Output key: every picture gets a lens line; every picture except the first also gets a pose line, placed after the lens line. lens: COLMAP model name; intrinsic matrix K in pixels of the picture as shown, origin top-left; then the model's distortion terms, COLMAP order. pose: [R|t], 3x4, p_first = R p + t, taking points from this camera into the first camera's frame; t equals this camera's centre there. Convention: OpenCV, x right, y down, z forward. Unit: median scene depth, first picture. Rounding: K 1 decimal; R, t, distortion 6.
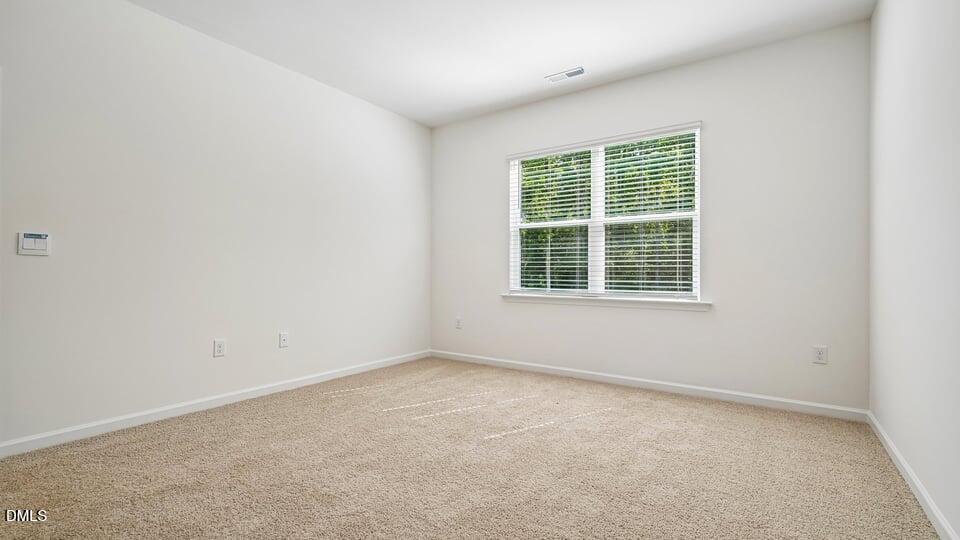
lens RADIAL K [[431.8, 0, 480.0], [0, 431.8, 270.0], [0, 0, 1]] dist [0.000014, 0.000000]
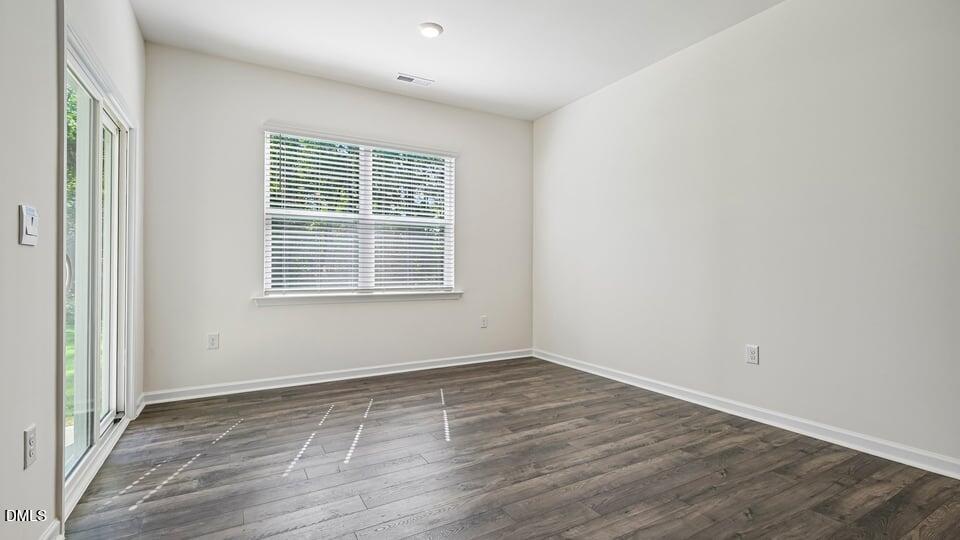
lens RADIAL K [[431.8, 0, 480.0], [0, 431.8, 270.0], [0, 0, 1]] dist [0.000014, 0.000000]
pose [[0.426970, -0.004458, 0.904255, -0.555696], [-0.007408, 0.999937, 0.008428, -0.002972], [-0.904236, -0.010297, 0.426910, 0.331820]]
